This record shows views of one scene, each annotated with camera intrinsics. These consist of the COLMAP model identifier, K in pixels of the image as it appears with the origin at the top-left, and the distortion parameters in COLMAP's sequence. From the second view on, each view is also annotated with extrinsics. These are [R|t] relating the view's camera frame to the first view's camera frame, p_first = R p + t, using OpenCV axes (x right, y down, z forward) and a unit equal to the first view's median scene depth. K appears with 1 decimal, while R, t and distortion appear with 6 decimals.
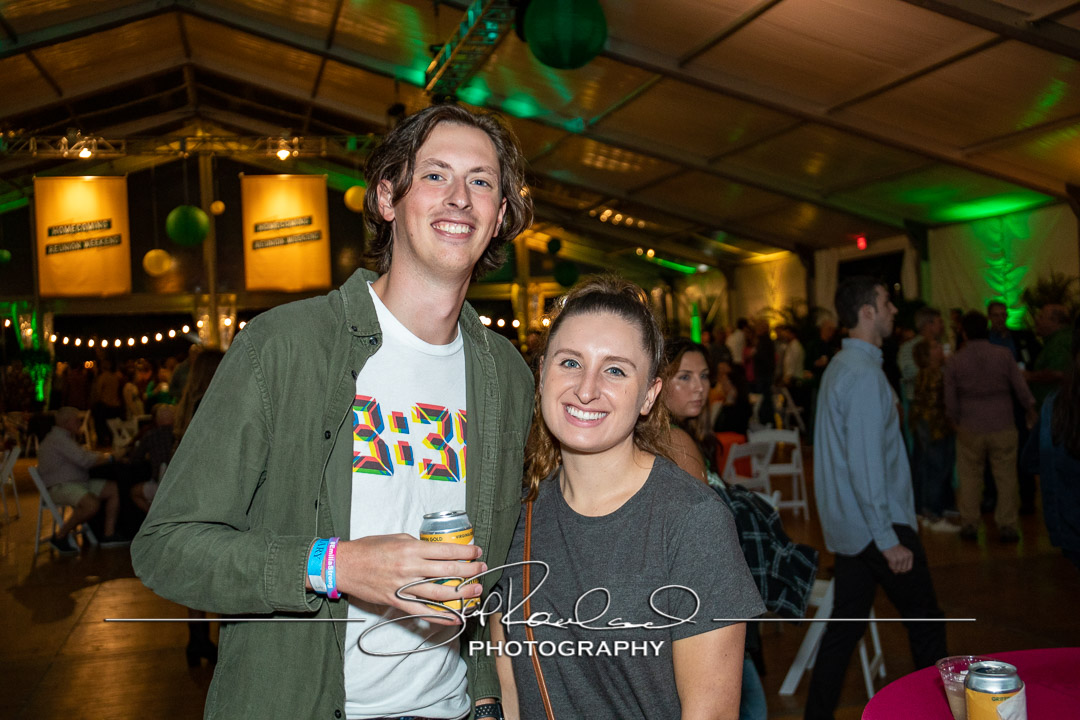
lens RADIAL K [[1206.9, 0, 538.9], [0, 1206.9, 361.2], [0, 0, 1]] dist [0.045264, 0.000000]
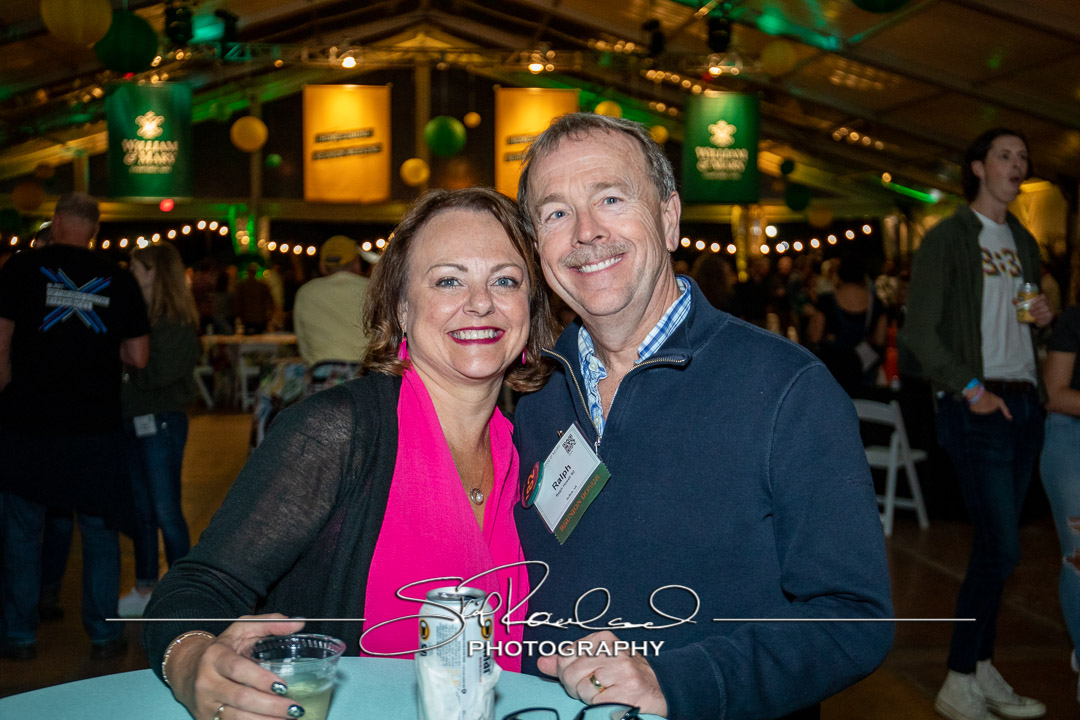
lens RADIAL K [[1360.0, 0, 537.1], [0, 1360.0, 366.0], [0, 0, 1]] dist [0.045436, 0.000000]
pose [[0.989453, 0.056170, -0.133519, -0.040847], [-0.048765, 0.997119, 0.058103, 0.009383], [0.136398, -0.050979, 0.989342, -0.119195]]
